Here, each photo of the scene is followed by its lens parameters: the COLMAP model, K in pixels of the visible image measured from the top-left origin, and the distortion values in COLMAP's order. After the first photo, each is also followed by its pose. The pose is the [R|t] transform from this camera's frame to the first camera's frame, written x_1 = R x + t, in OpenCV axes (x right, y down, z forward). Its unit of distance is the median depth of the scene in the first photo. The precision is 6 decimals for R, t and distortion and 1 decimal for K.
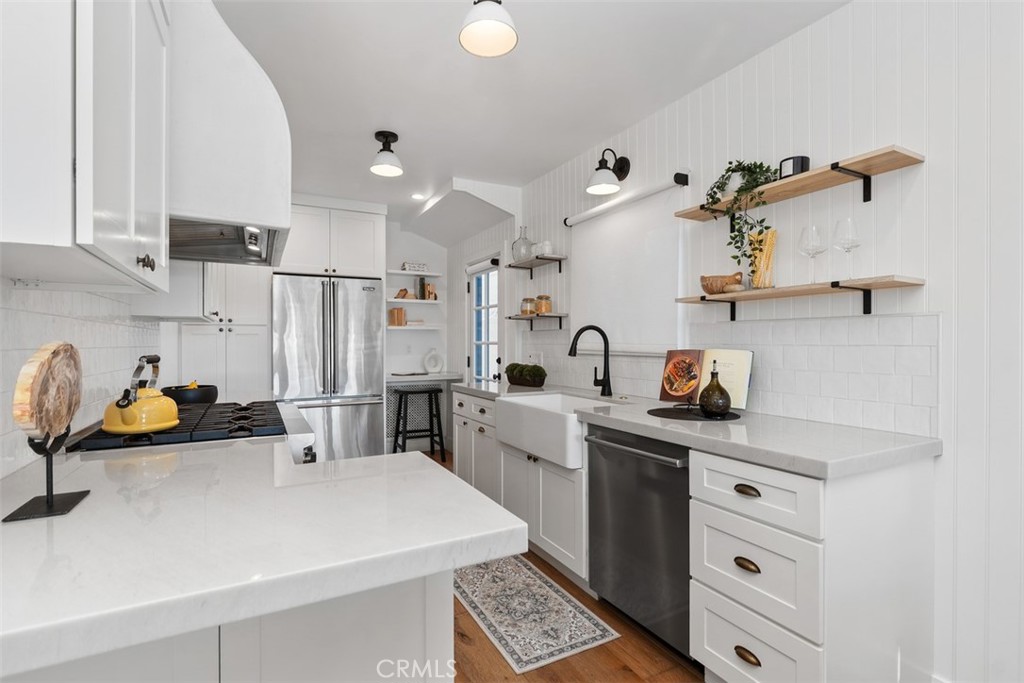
lens RADIAL K [[488.4, 0, 509.9], [0, 488.4, 346.2], [0, 0, 1]] dist [0.003509, -0.001830]
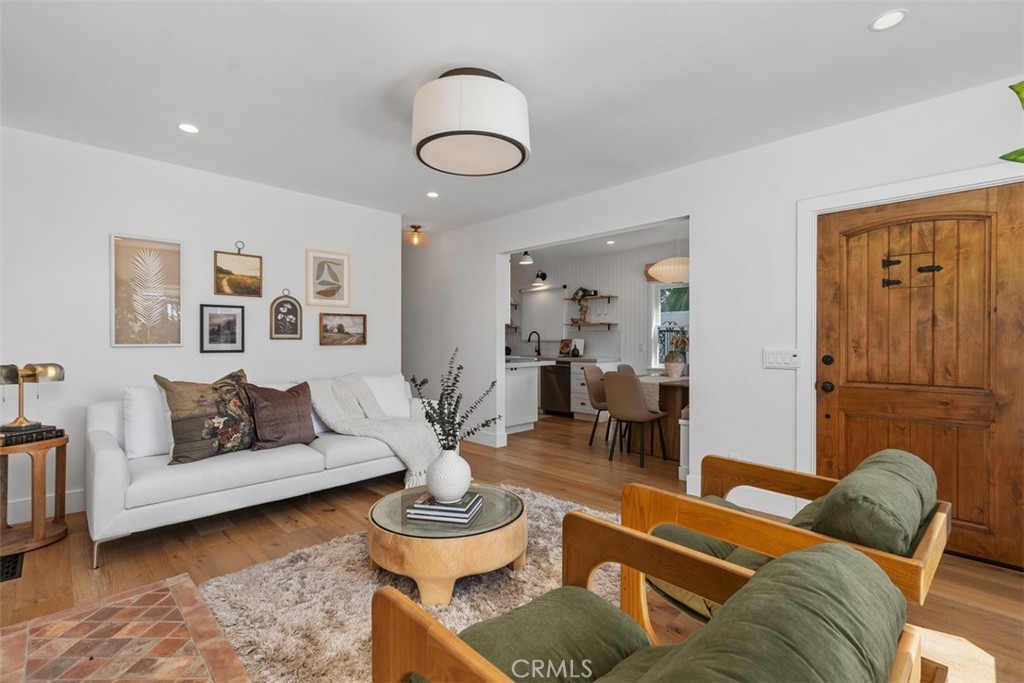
lens RADIAL K [[468.3, 0, 506.0], [0, 468.3, 341.9], [0, 0, 1]] dist [0.007812, -0.001969]
pose [[0.959606, 0.003370, 0.281327, -0.955800], [-0.001976, 0.999984, -0.005241, 0.043601], [-0.281340, 0.004473, 0.959598, -1.992976]]
